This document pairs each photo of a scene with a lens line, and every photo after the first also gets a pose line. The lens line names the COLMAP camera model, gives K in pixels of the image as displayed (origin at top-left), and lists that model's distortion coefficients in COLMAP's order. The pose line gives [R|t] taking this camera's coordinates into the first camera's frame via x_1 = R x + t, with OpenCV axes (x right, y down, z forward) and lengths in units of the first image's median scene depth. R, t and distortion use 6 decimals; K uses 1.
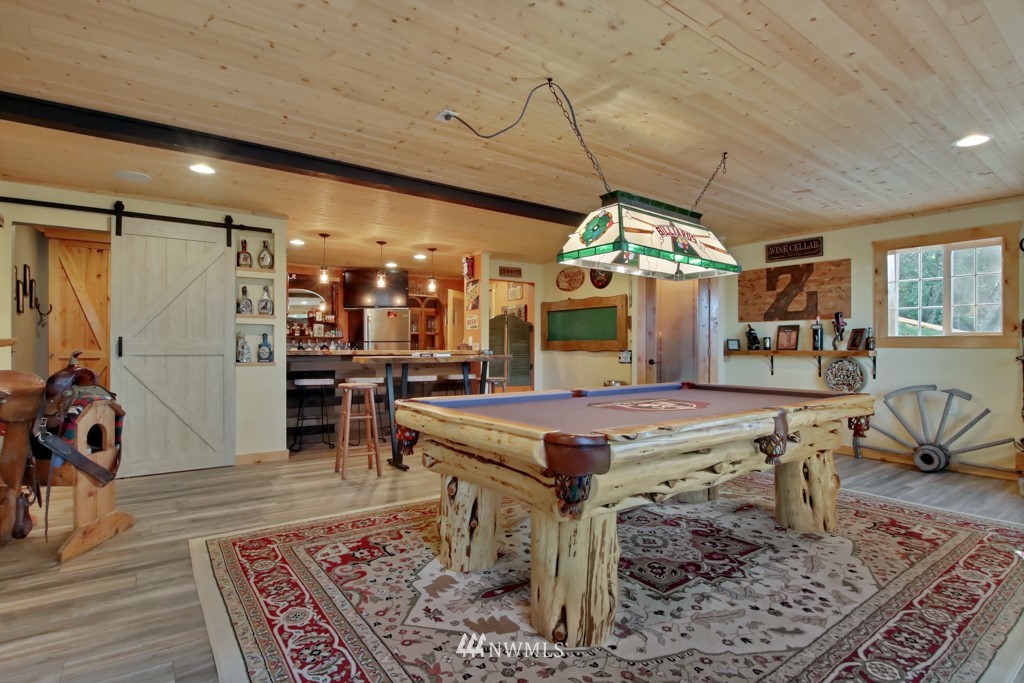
lens RADIAL K [[522.1, 0, 508.5], [0, 522.1, 348.9], [0, 0, 1]] dist [-0.016448, -0.000250]
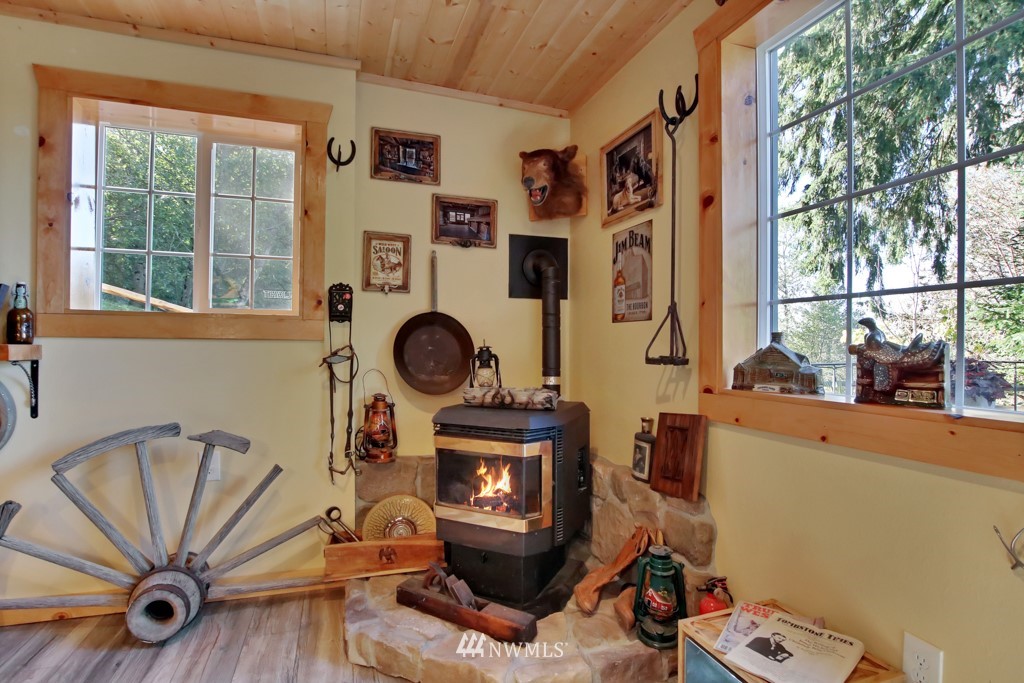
lens RADIAL K [[522.1, 0, 508.3], [0, 522.1, 348.2], [0, 0, 1]] dist [-0.016448, -0.000250]
pose [[0.320009, 0.004035, 0.947406, 0.506360], [-0.003446, 0.999989, -0.003095, 0.006465], [-0.947408, -0.002275, 0.320019, 0.600939]]
